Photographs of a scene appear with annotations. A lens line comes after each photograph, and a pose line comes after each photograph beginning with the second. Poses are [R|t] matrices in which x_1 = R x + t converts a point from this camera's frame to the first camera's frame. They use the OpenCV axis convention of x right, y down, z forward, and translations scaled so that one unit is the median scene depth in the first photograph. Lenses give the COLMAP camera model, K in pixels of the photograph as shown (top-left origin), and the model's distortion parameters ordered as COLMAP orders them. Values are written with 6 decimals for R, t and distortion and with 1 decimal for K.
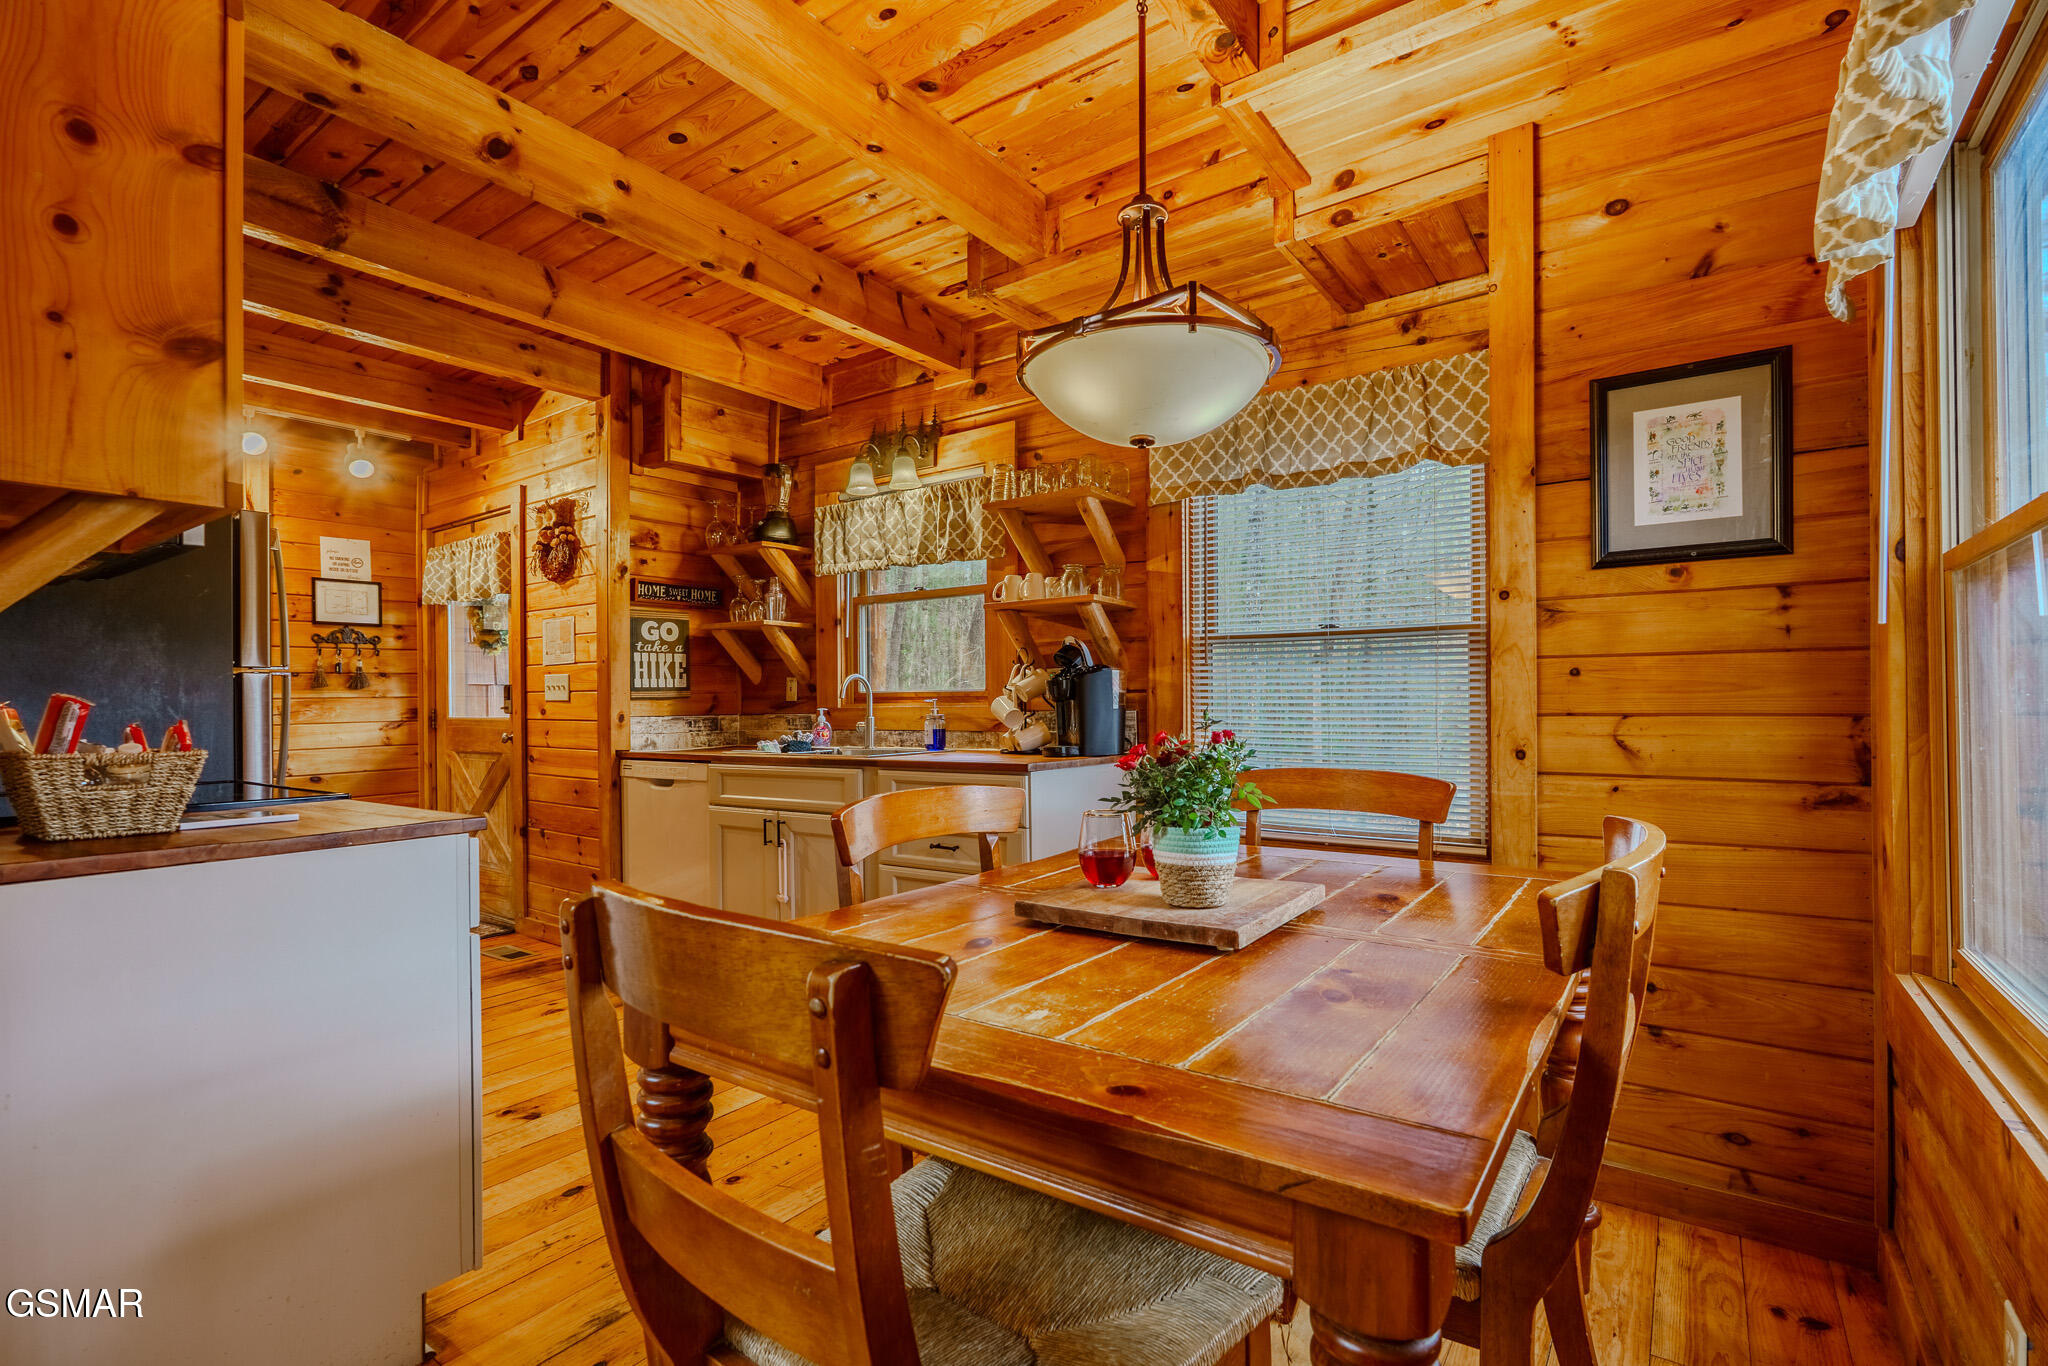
lens RADIAL K [[929.9, 0, 1080.8], [0, 929.9, 699.0], [0, 0, 1]] dist [0.000871, 0.000033]
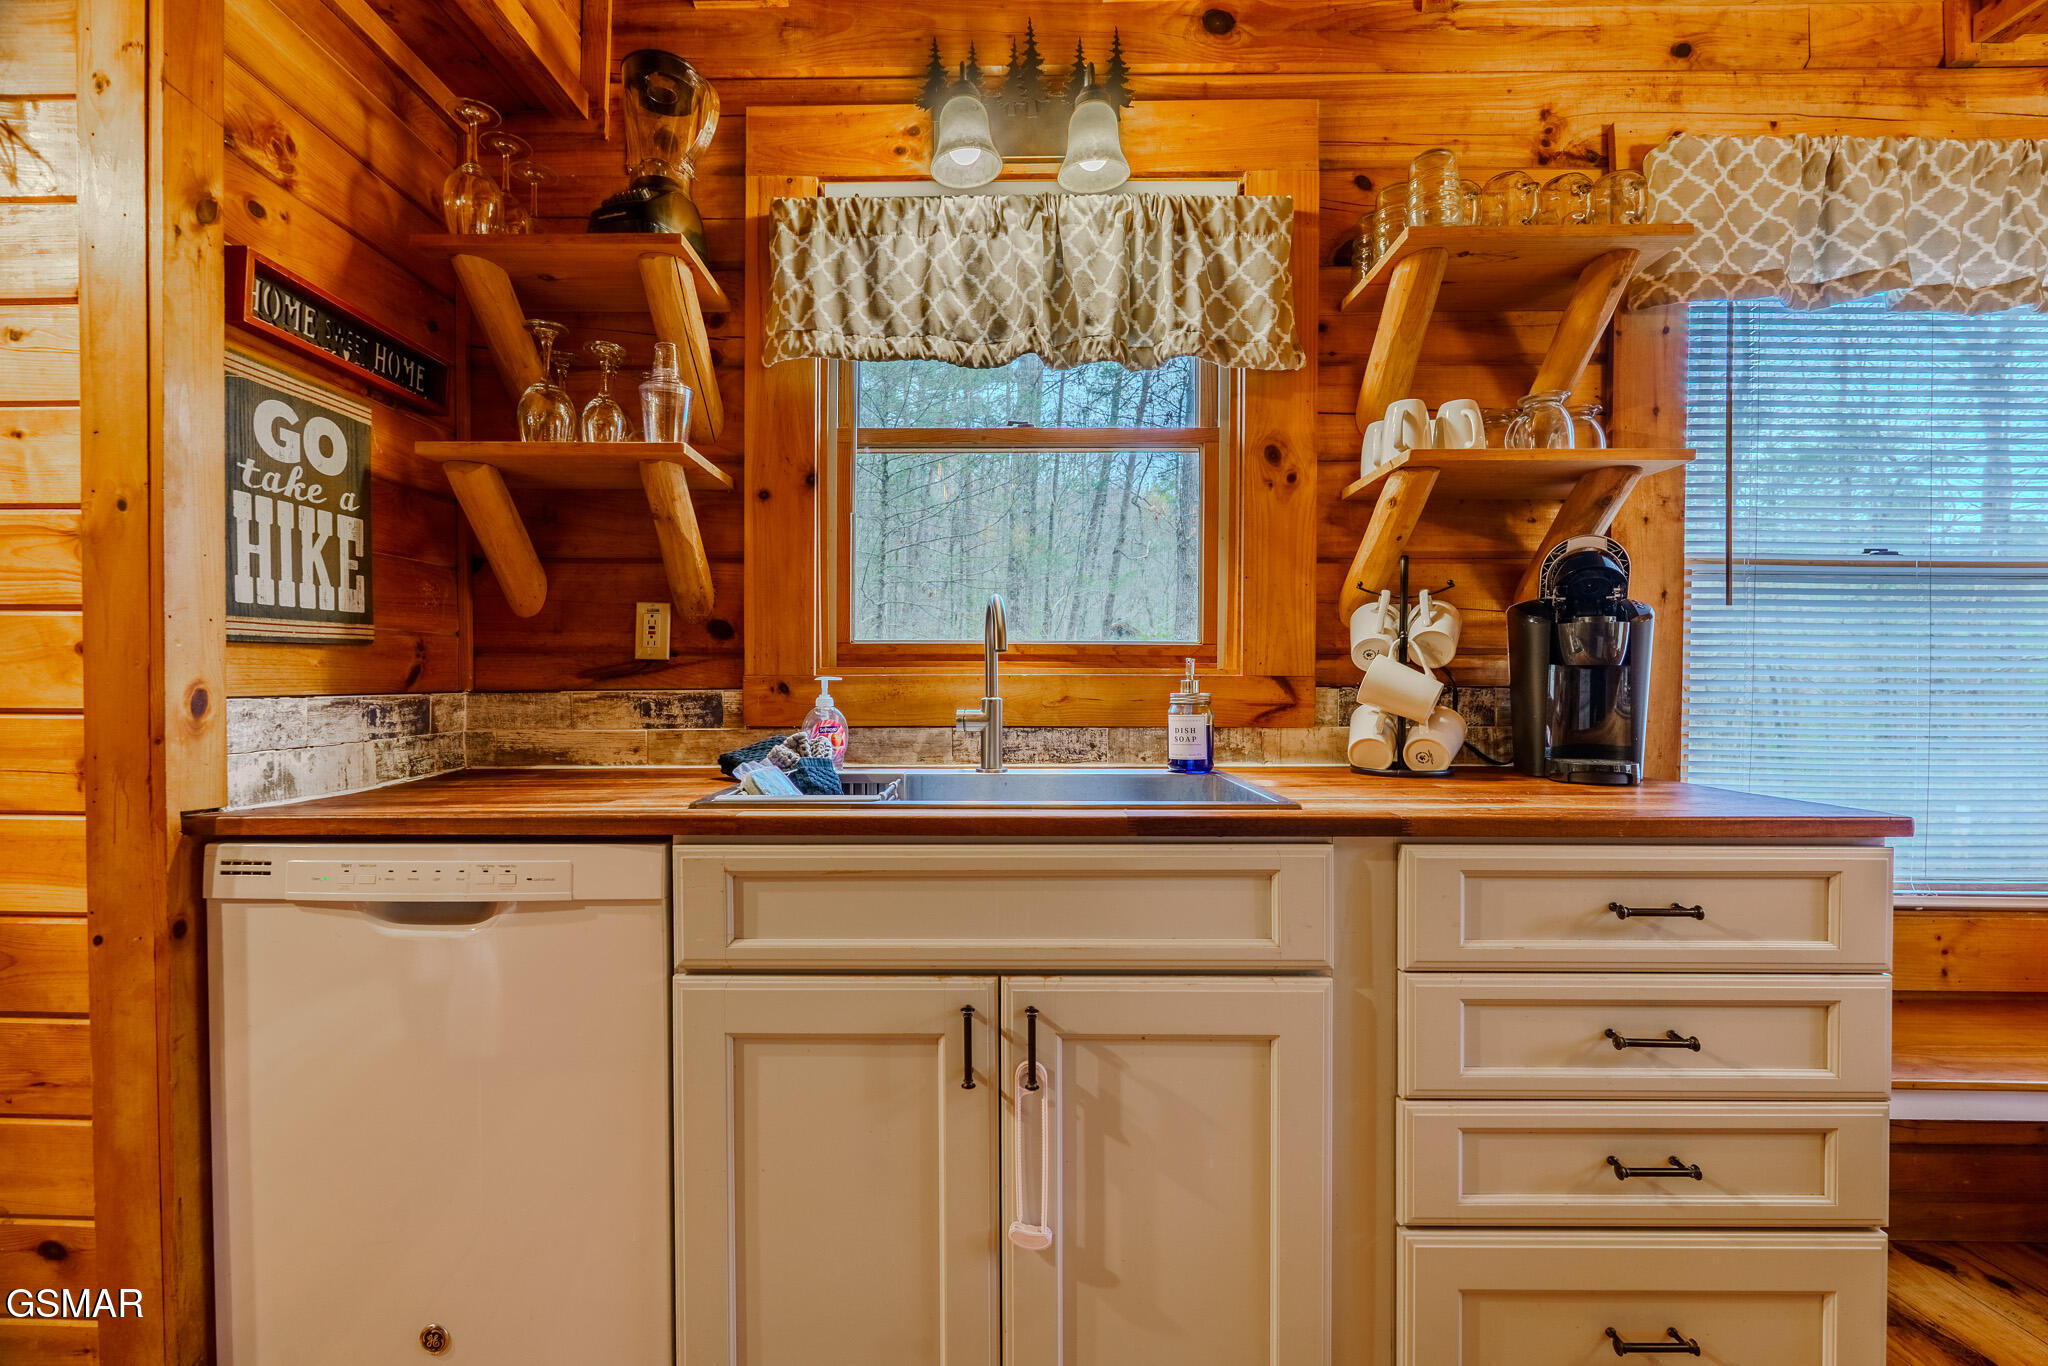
lens RADIAL K [[912.8, 0, 998.1], [0, 912.8, 683.8], [0, 0, 1]] dist [-0.003154, -0.000016]
pose [[0.848982, 0.006409, 0.528383, -0.412881], [-0.011539, 0.999913, 0.006413, 0.009290], [-0.528296, -0.011541, 0.848982, 0.592658]]
